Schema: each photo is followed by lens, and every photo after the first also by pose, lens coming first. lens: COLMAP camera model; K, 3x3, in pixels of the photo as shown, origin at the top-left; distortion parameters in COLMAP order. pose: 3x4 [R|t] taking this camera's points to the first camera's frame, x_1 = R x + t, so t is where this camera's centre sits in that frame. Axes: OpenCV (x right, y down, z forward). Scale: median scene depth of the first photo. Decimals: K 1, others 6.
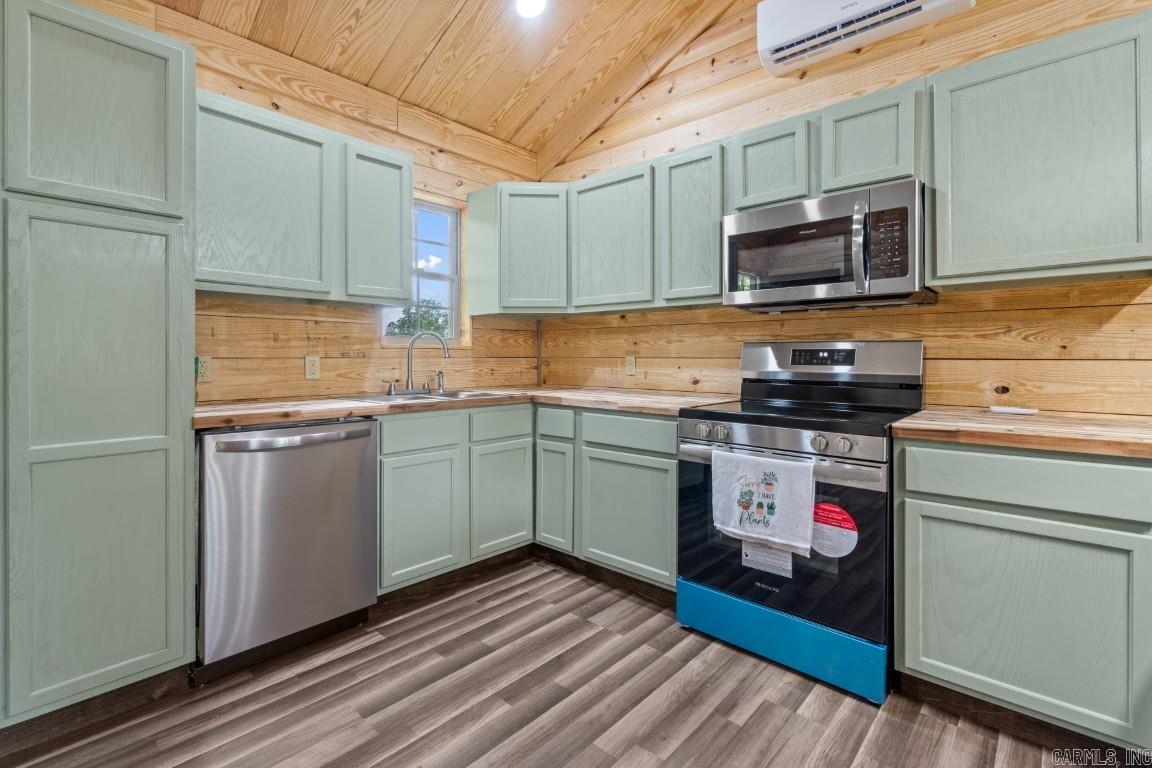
lens RADIAL K [[528.4, 0, 580.5], [0, 528.4, 356.9], [0, 0, 1]] dist [0.000089, 0.001184]
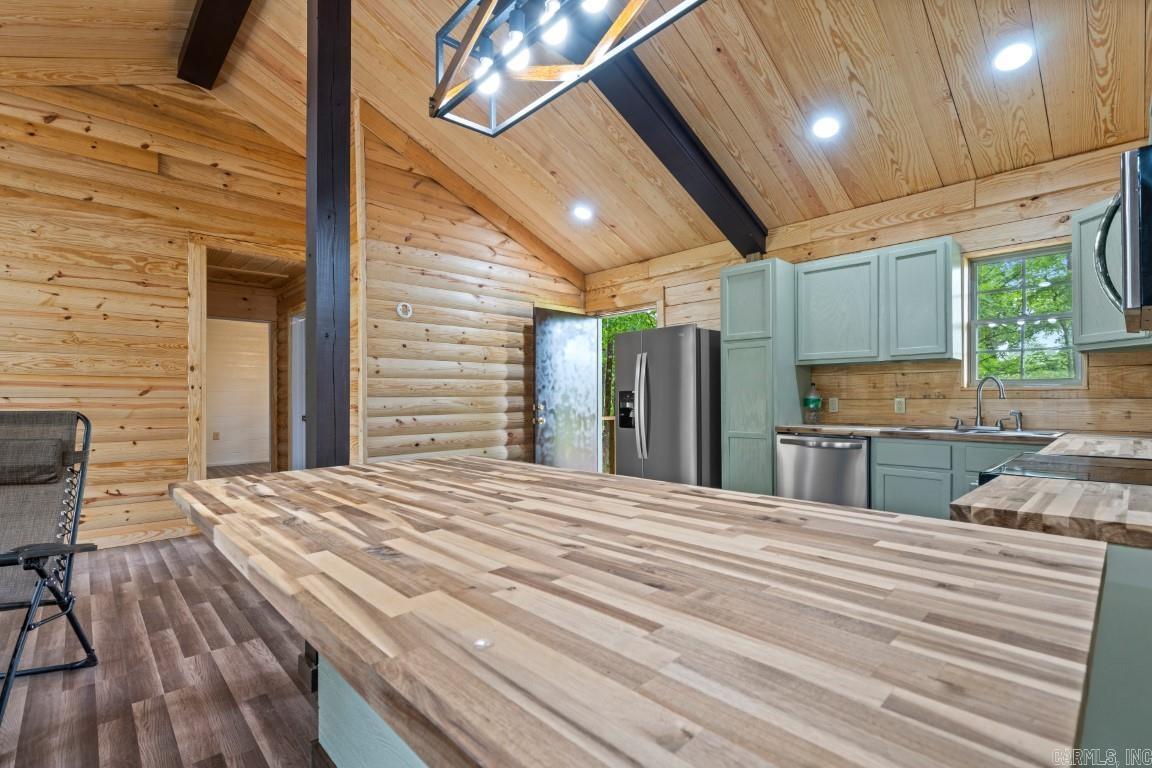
lens RADIAL K [[528.4, 0, 572.2], [0, 528.4, 399.8], [0, 0, 1]] dist [0.000089, 0.001184]
pose [[-0.087895, 0.002234, -0.996127, 1.021103], [0.003957, 0.999990, 0.001893, -0.002159], [0.996122, -0.003775, -0.087903, 0.230123]]
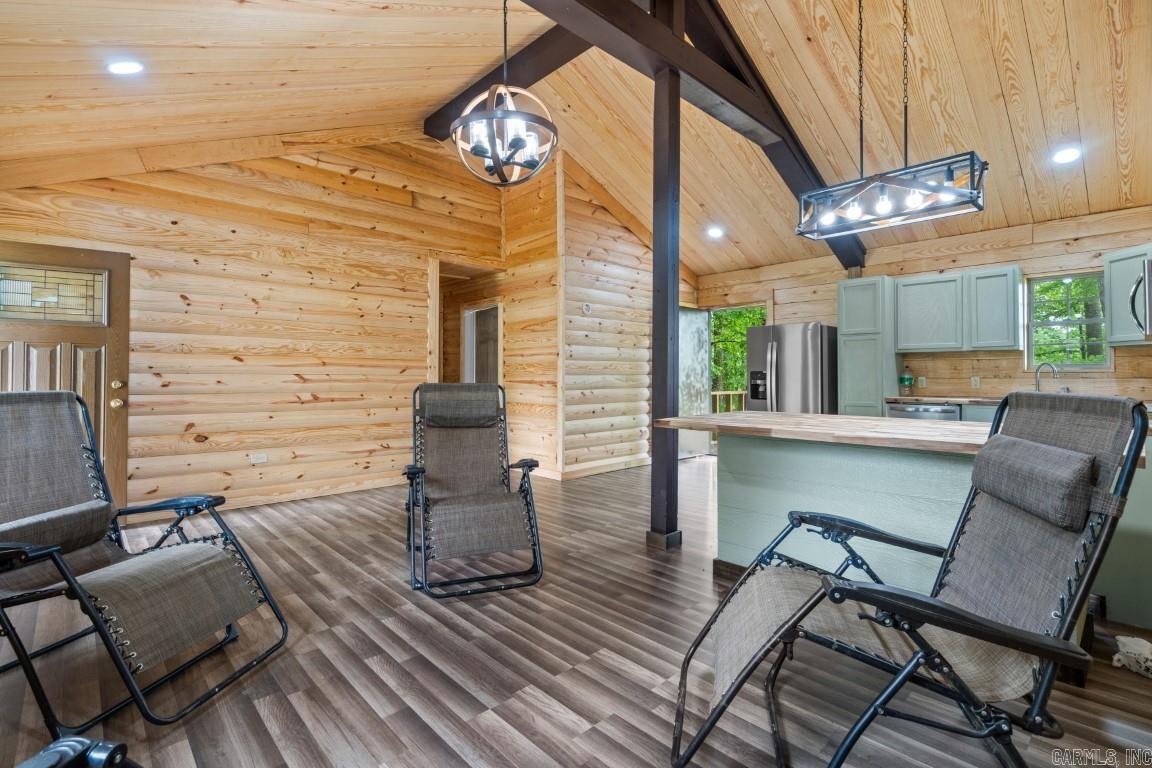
lens RADIAL K [[528.4, 0, 579.6], [0, 528.4, 370.8], [0, 0, 1]] dist [0.000089, 0.001184]
pose [[-0.085049, -0.011214, -0.996314, 1.614301], [-0.000041, 0.999937, -0.011251, -0.003289], [0.996377, -0.000916, -0.085044, -0.322863]]
